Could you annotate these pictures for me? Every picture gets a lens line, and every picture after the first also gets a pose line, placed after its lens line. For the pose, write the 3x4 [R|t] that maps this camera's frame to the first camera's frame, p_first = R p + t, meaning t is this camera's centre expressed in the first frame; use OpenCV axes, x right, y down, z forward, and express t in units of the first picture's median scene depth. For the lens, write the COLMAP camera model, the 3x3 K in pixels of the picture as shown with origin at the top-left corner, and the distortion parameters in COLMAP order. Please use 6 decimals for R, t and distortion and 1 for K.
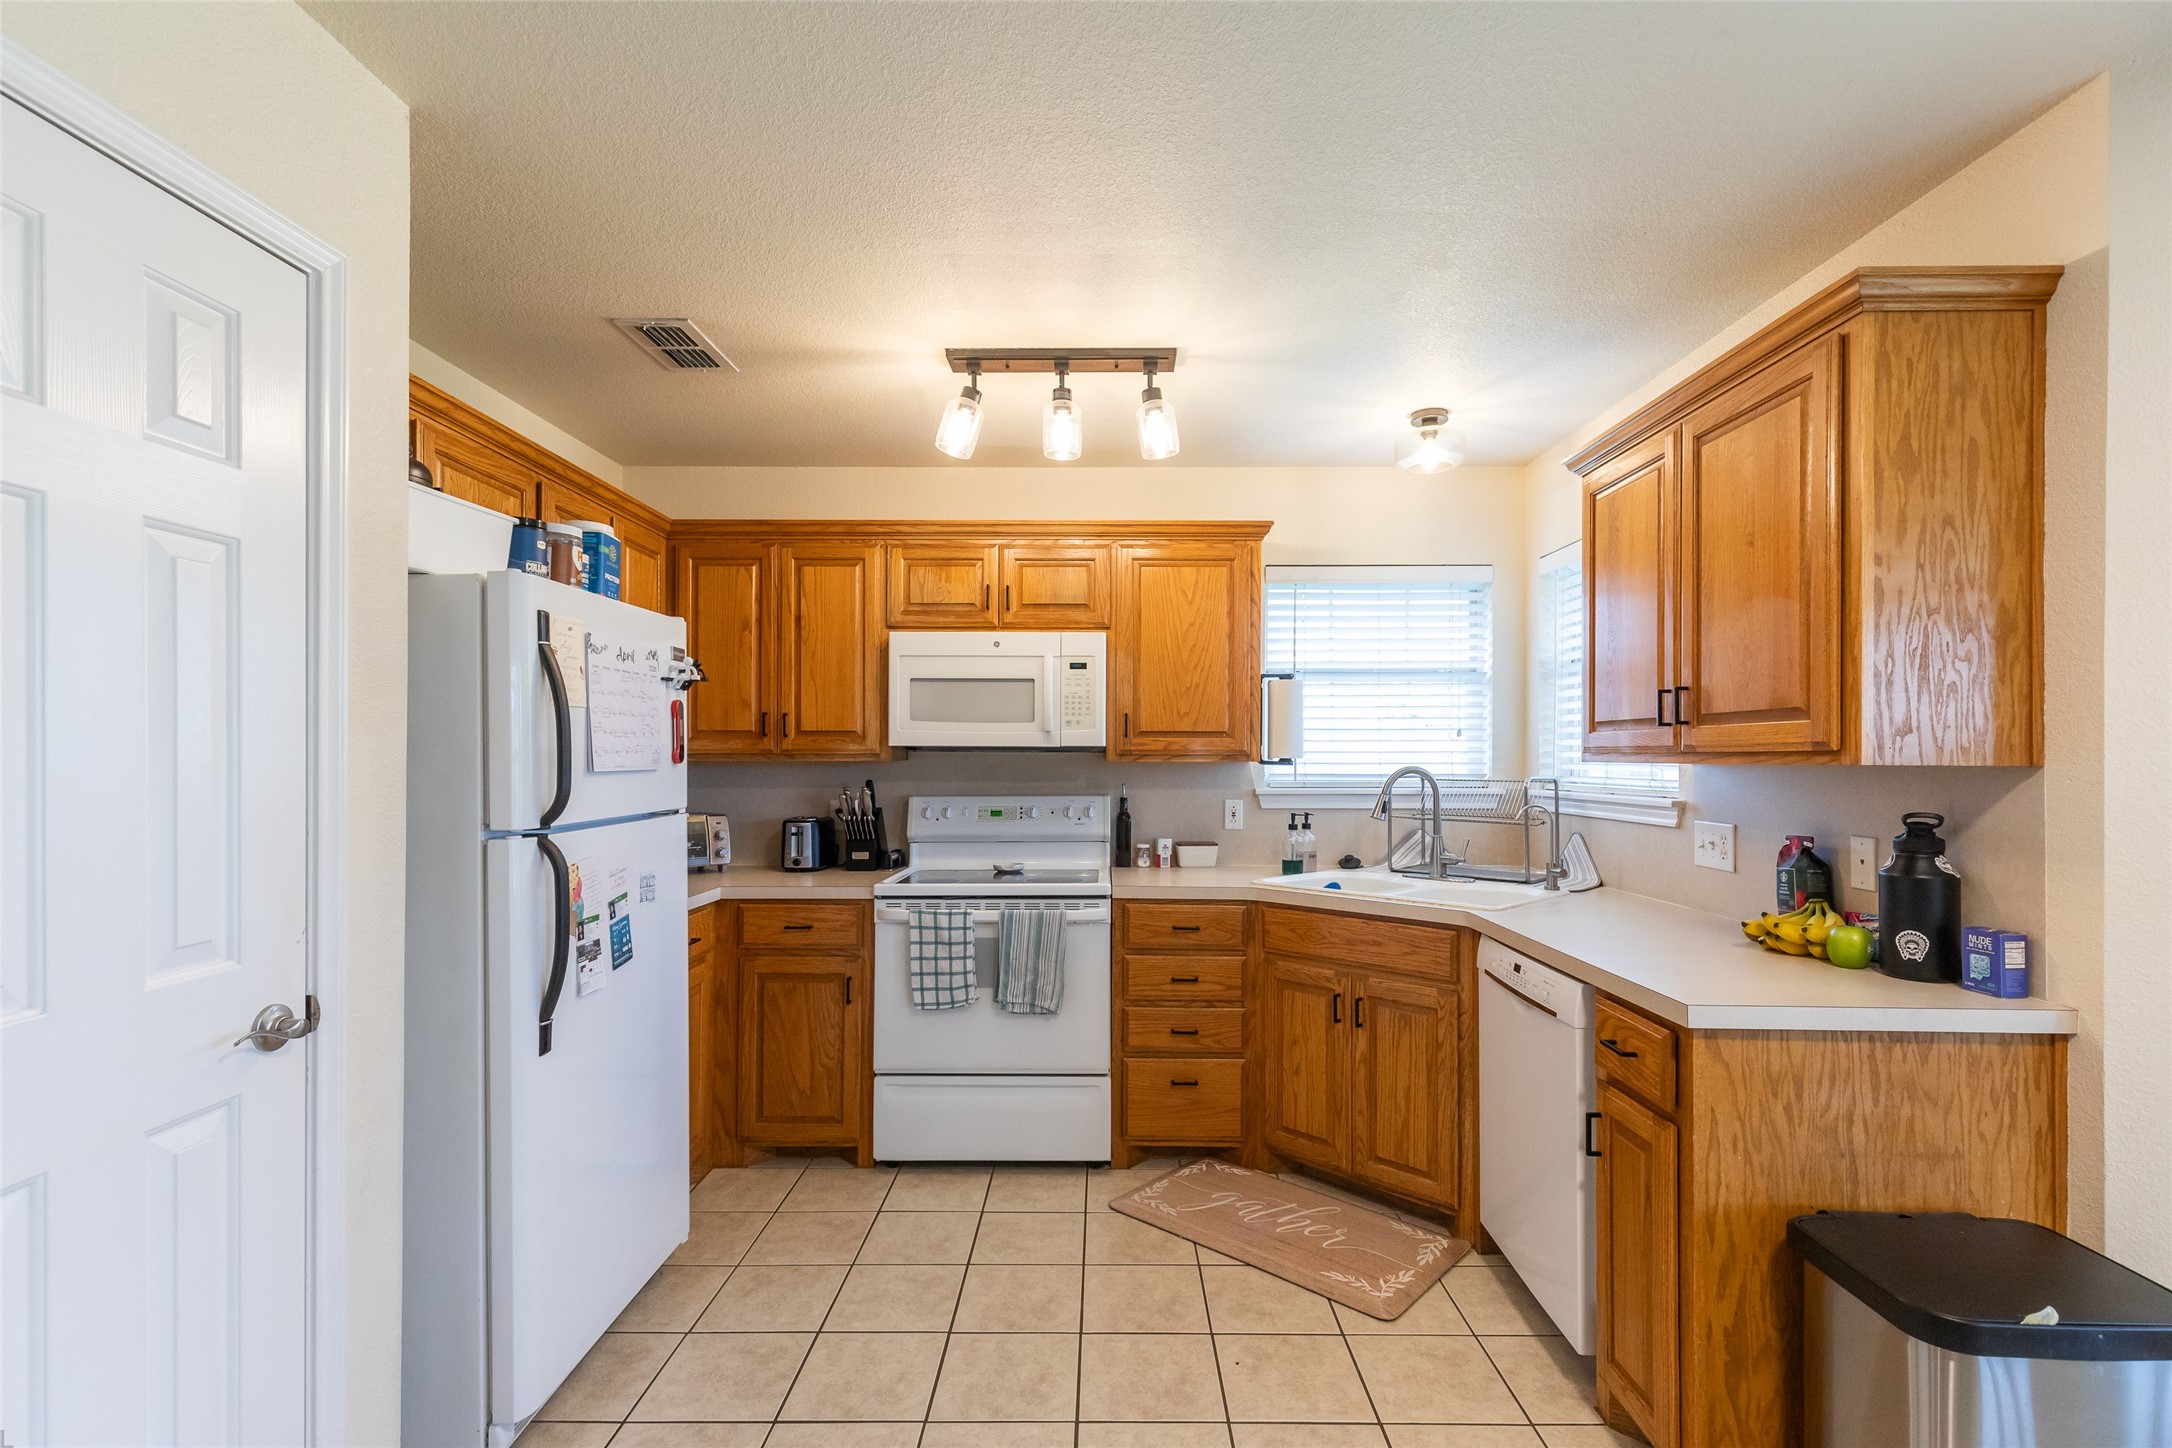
lens RADIAL K [[993.2, 0, 1087.1], [0, 993.2, 751.3], [0, 0, 1]] dist [0.008153, -0.000728]
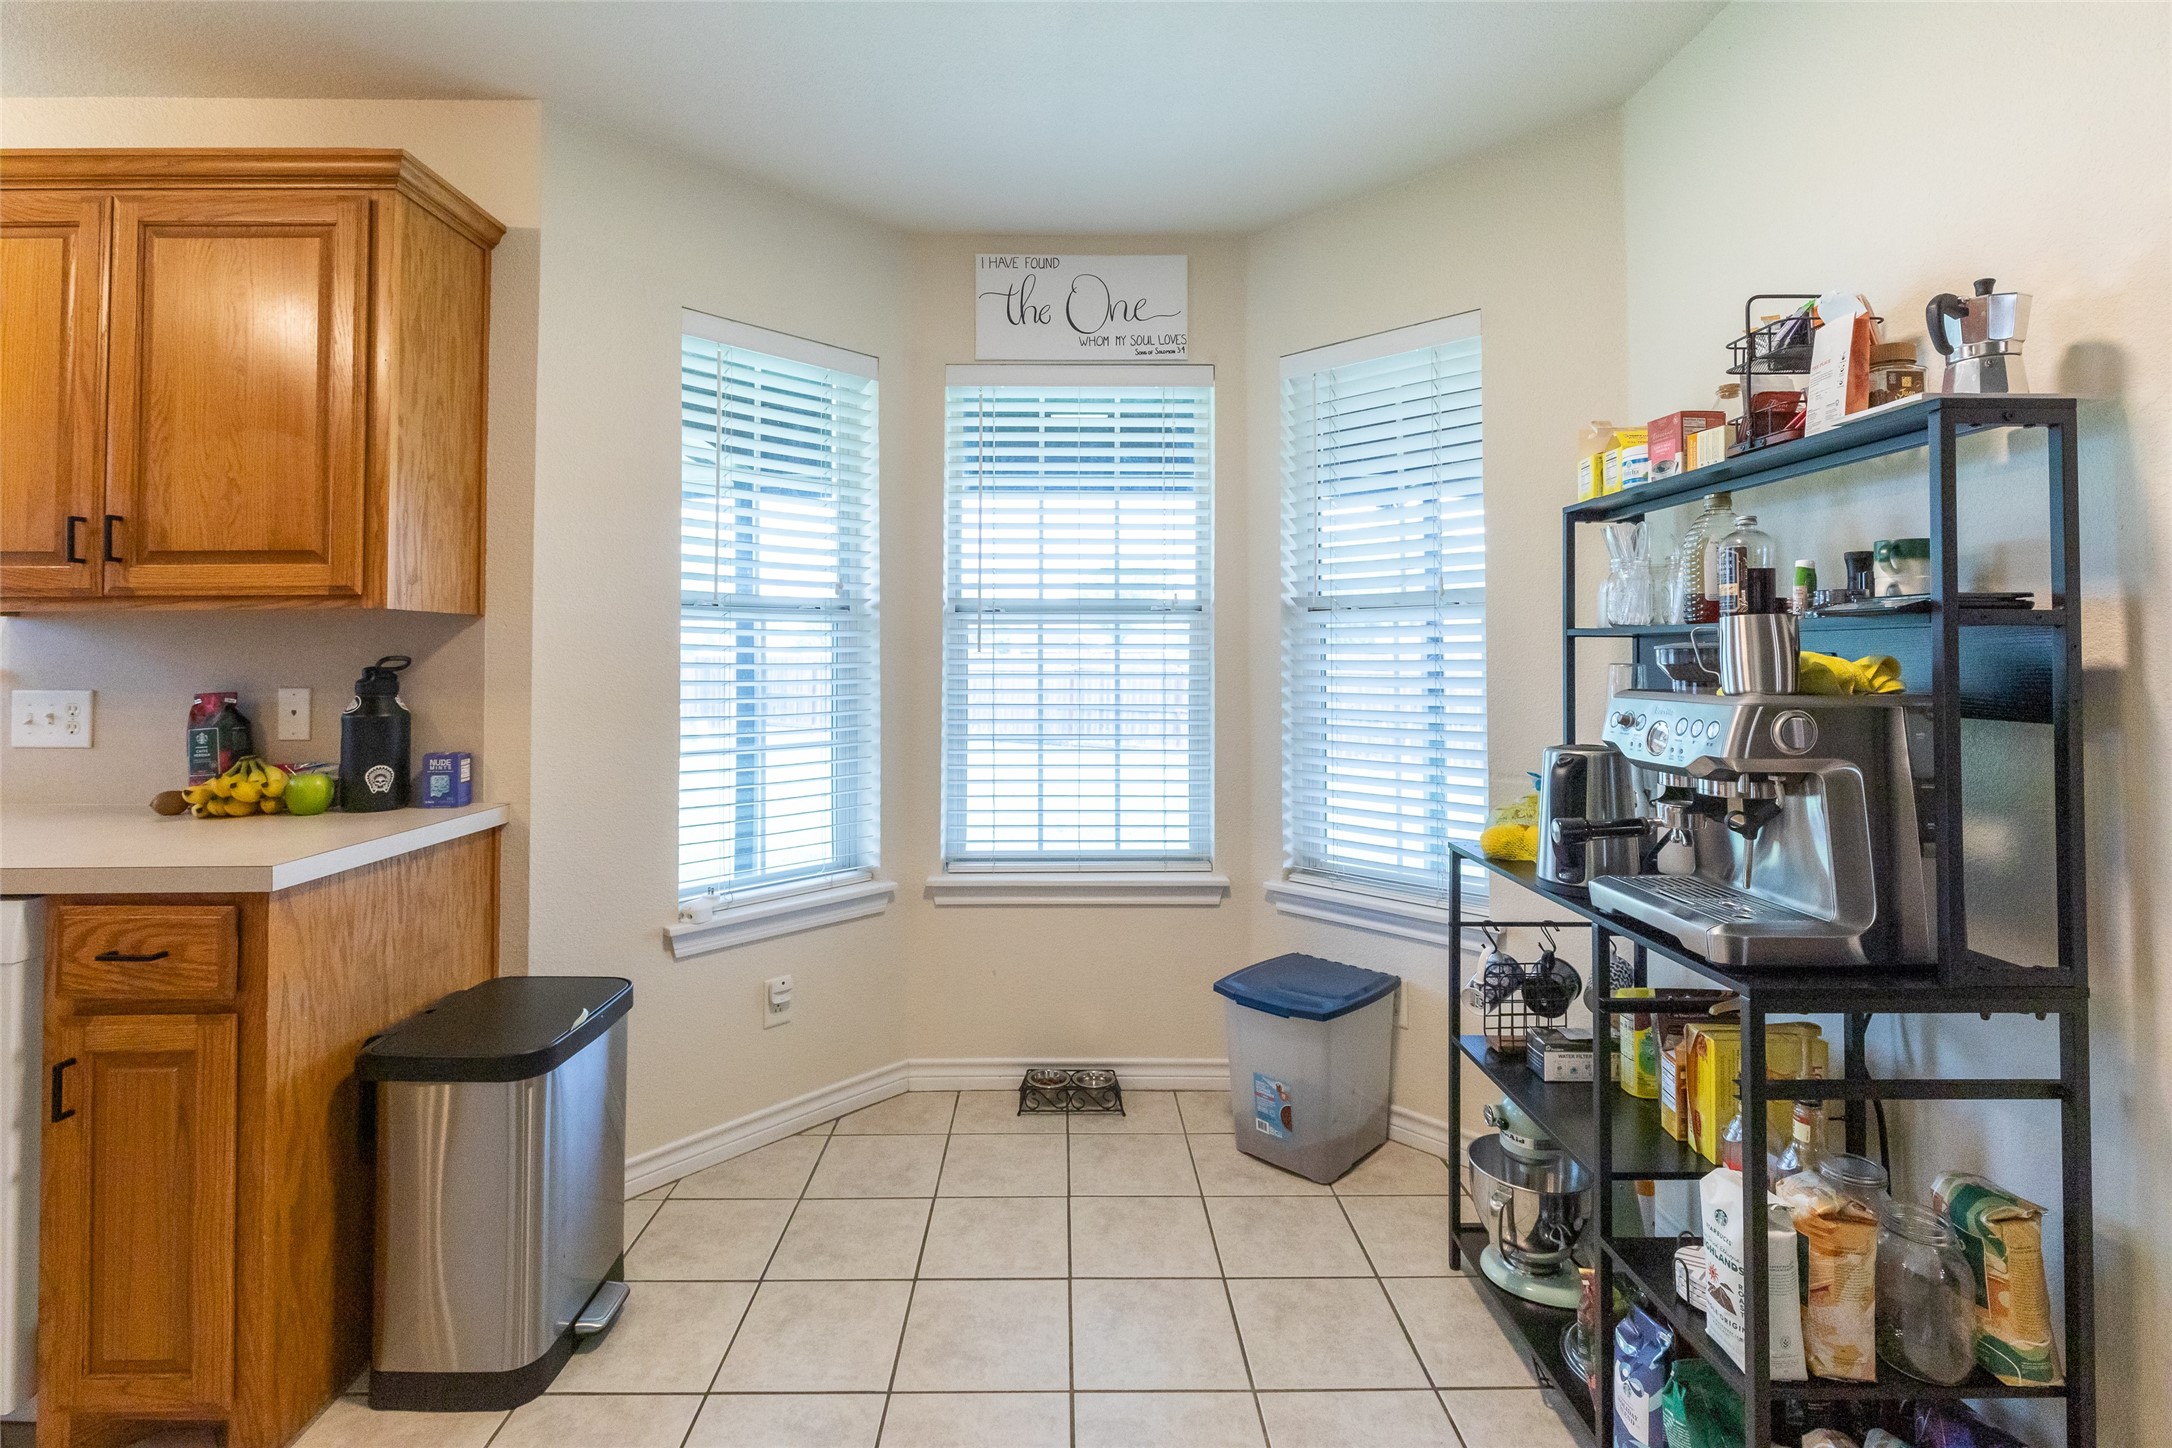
lens RADIAL K [[1010.3, 0, 1081.1], [0, 1010.3, 627.4], [0, 0, 1]] dist [-0.001729, -0.000624]
pose [[-0.024003, 0.021876, 0.999473, -0.230866], [-0.001986, 0.999758, -0.021930, 0.040305], [-0.999710, -0.002511, -0.023953, 0.204283]]
